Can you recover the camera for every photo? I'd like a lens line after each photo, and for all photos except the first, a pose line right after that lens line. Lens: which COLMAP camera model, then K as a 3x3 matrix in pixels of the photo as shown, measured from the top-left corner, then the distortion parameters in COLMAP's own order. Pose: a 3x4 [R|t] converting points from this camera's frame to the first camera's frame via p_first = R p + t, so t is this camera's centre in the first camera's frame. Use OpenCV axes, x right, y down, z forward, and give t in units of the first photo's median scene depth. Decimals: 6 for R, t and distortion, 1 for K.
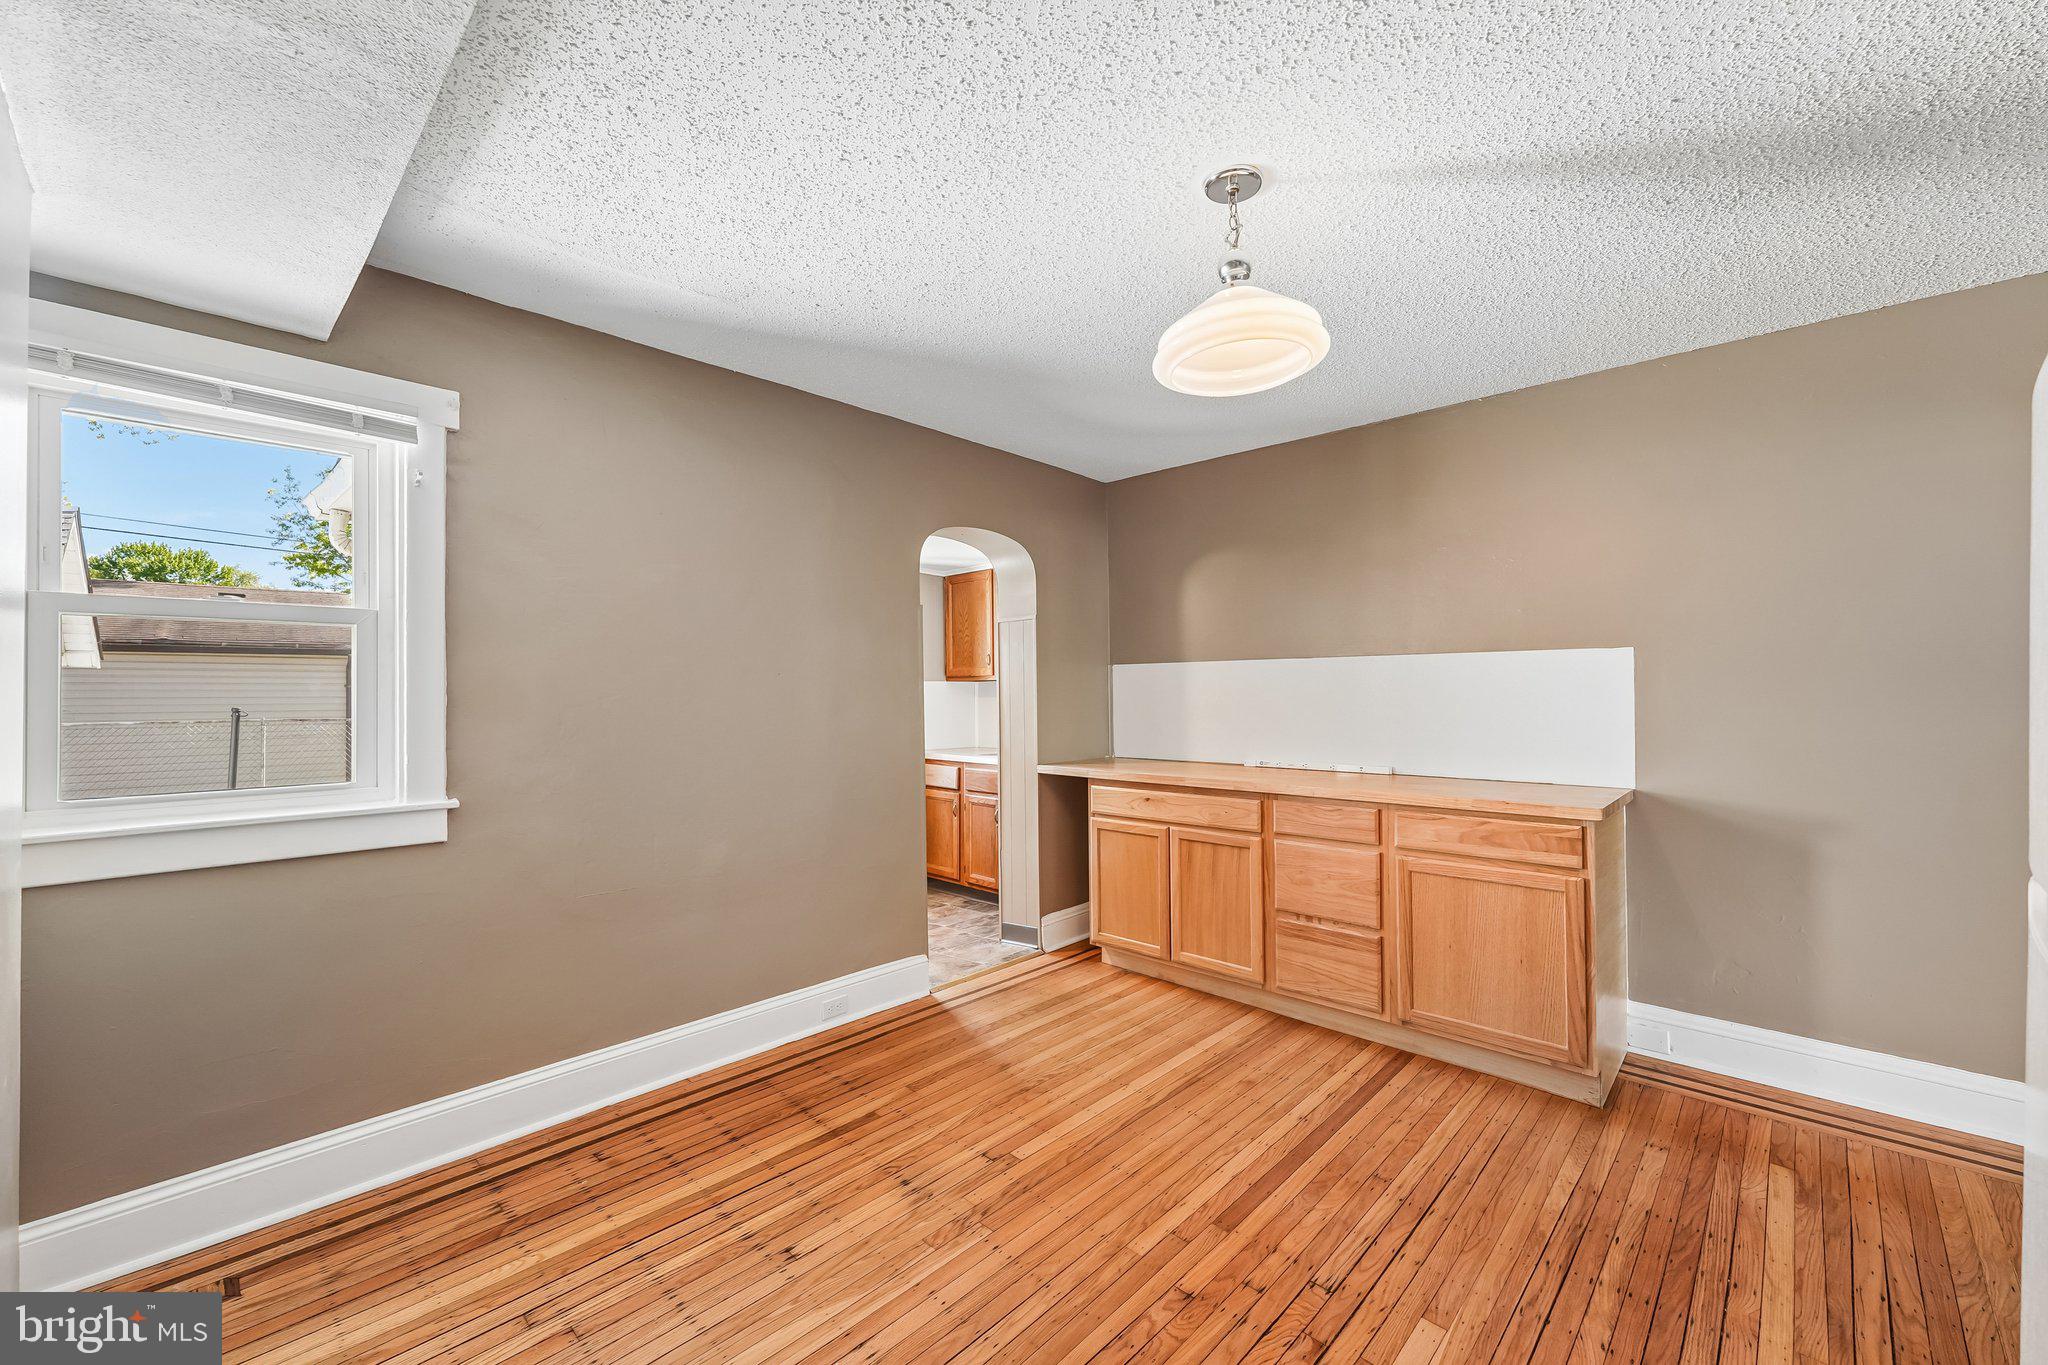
lens RADIAL K [[817.4, 0, 1015.1], [0, 817.4, 700.0], [0, 0, 1]] dist [-0.000658, -0.000110]
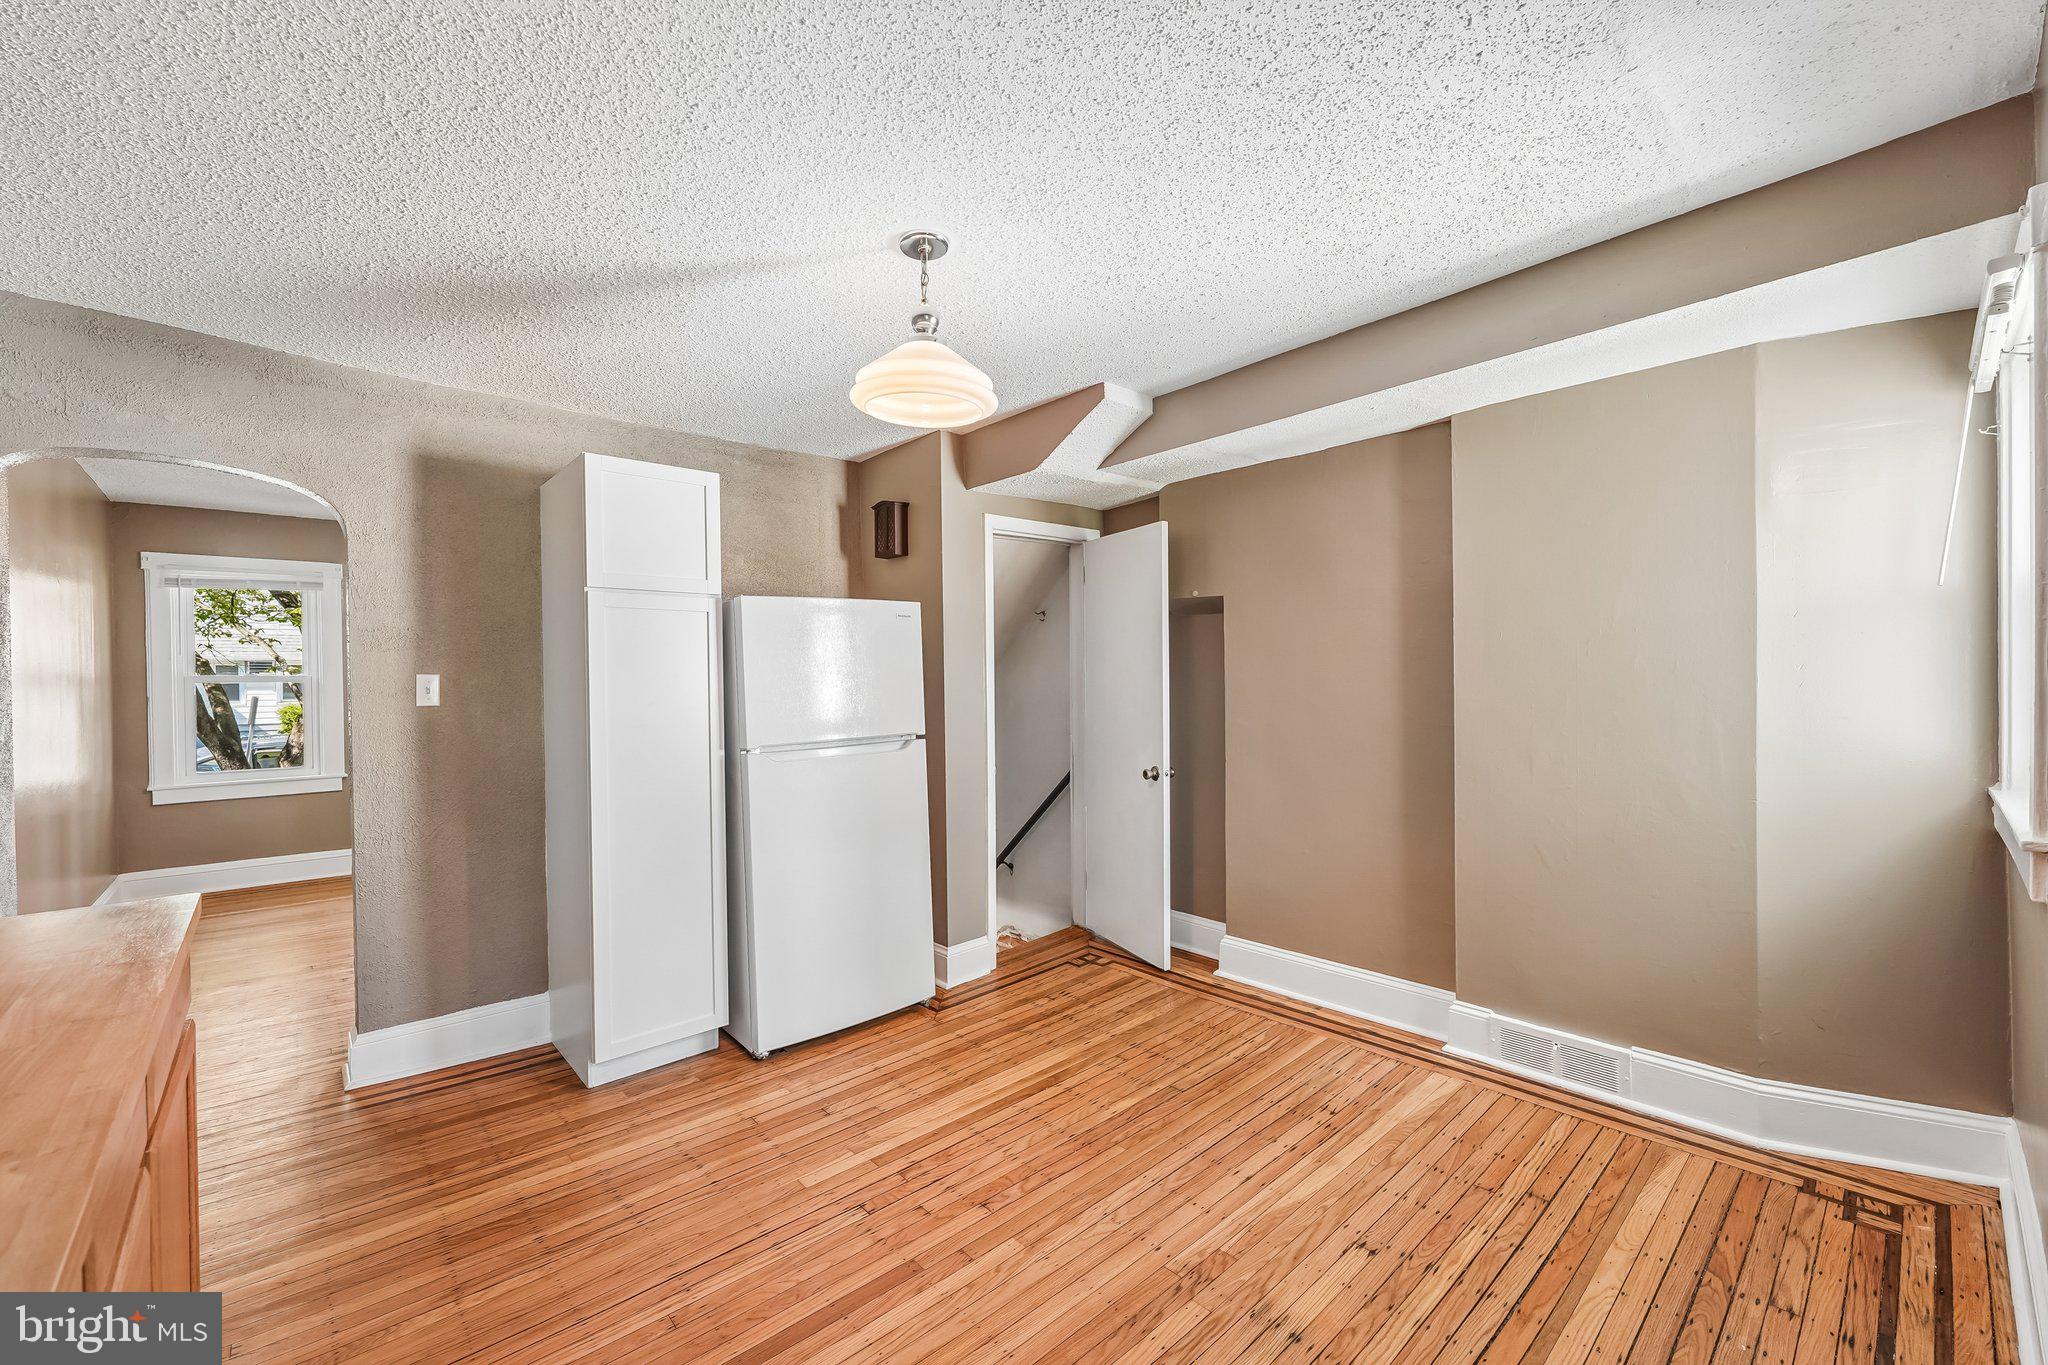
lens RADIAL K [[818.8, 0, 1024.0], [0, 818.8, 682.5], [0, 0, 1]] dist [-0.000089, 0.000192]
pose [[-0.997779, 0.019717, 0.063624, 0.057453], [0.020600, 0.999700, 0.013262, -0.026244], [-0.063344, 0.014543, -0.997886, 1.865870]]
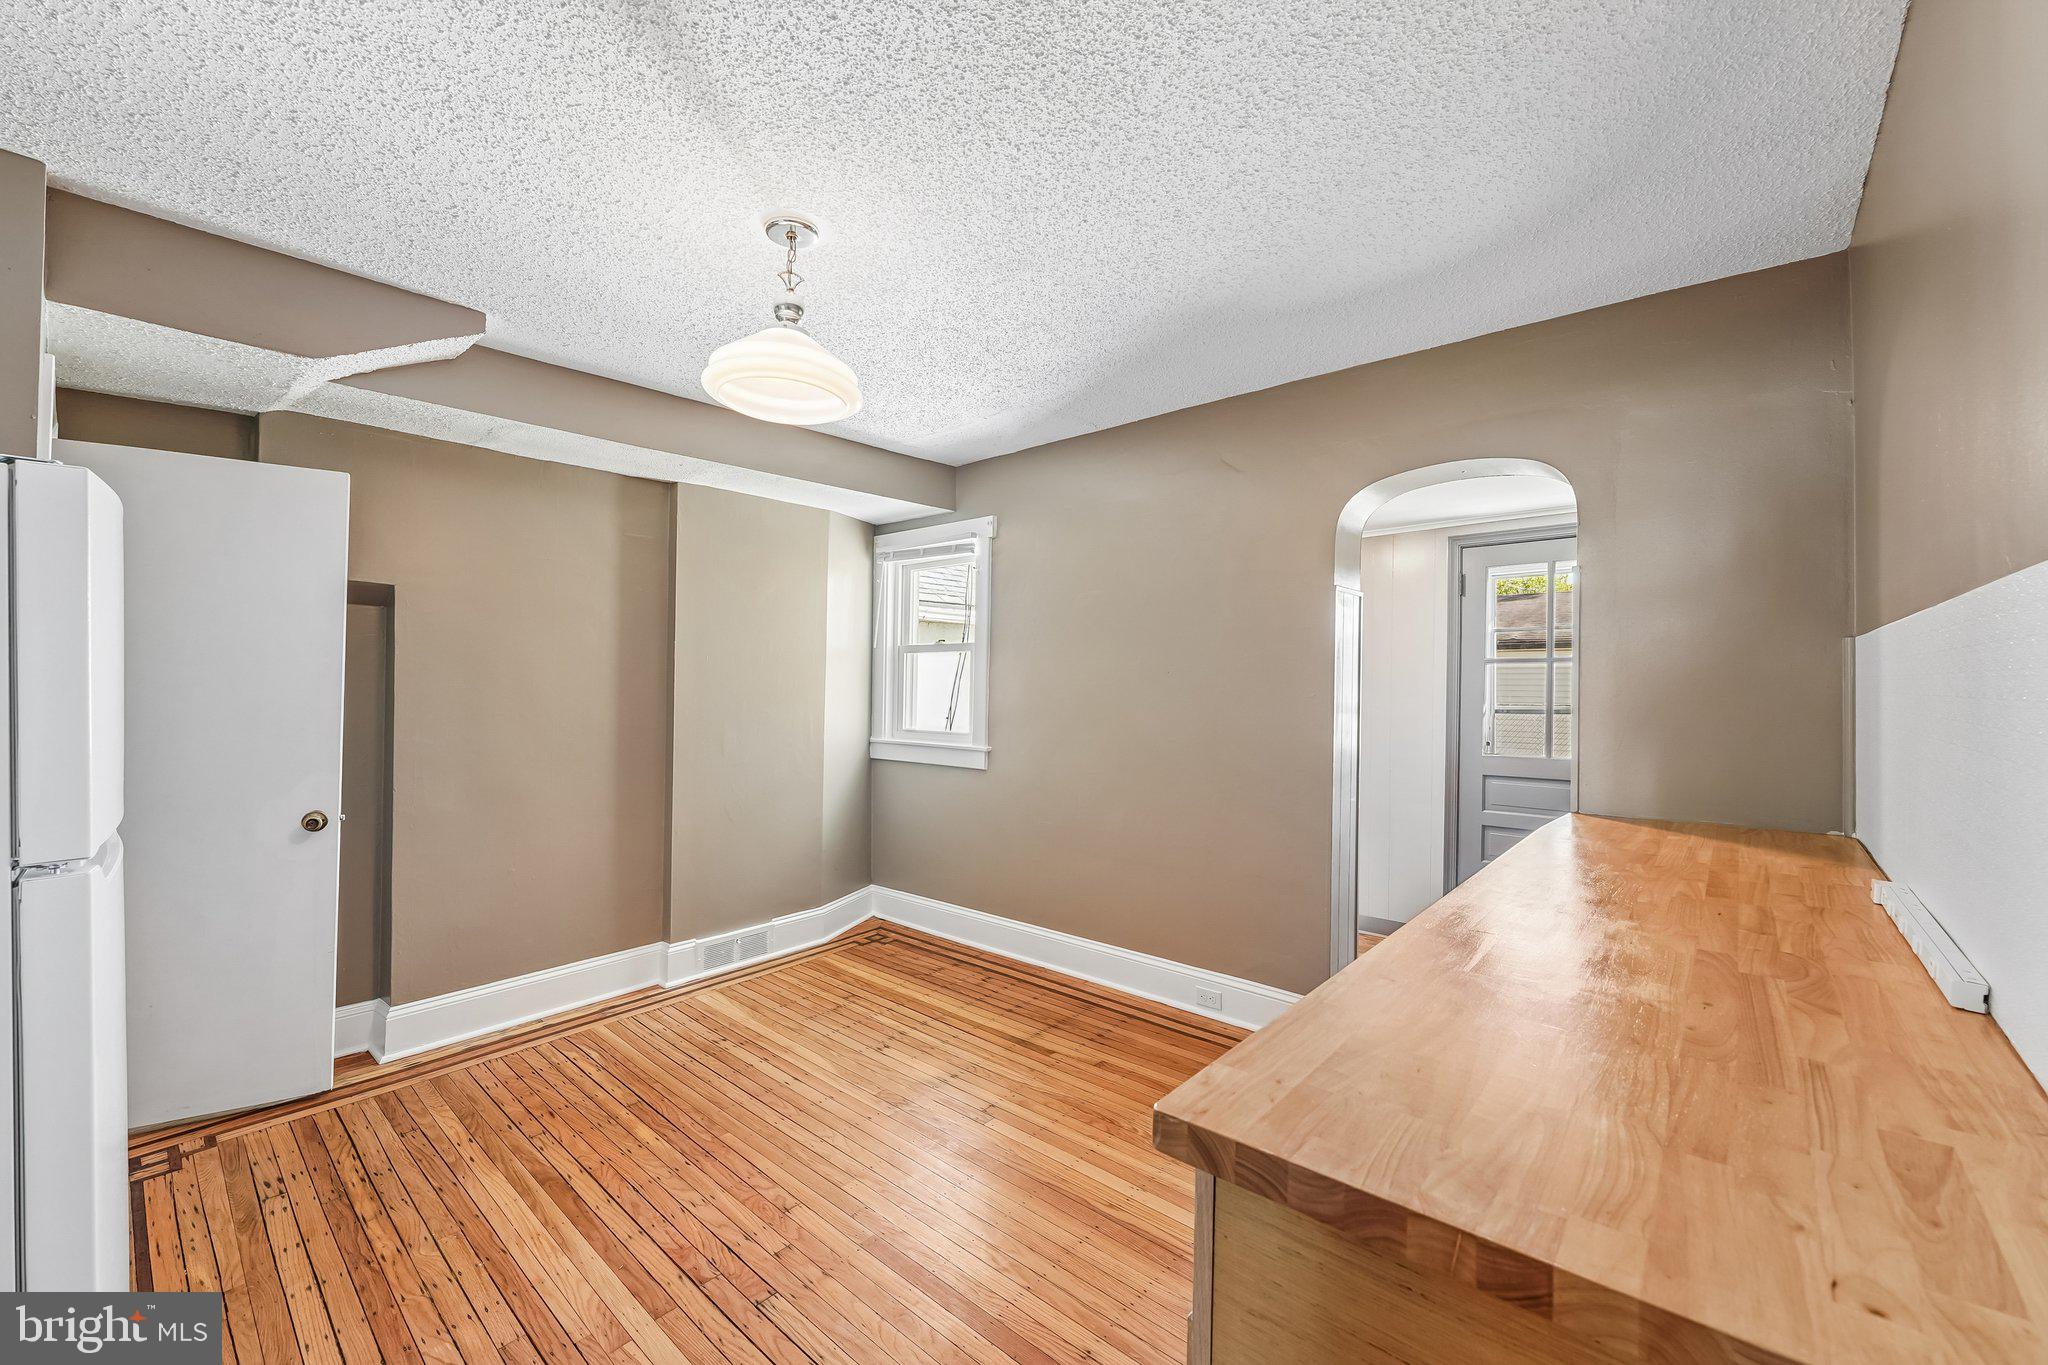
lens RADIAL K [[818.8, 0, 1024.0], [0, 818.8, 682.5], [0, 0, 1]] dist [-0.000089, 0.000192]
pose [[0.047451, 0.006045, -0.998855, 1.209399], [-0.010466, 0.999930, 0.005554, -0.031357], [0.998819, 0.010190, 0.047511, 1.105976]]
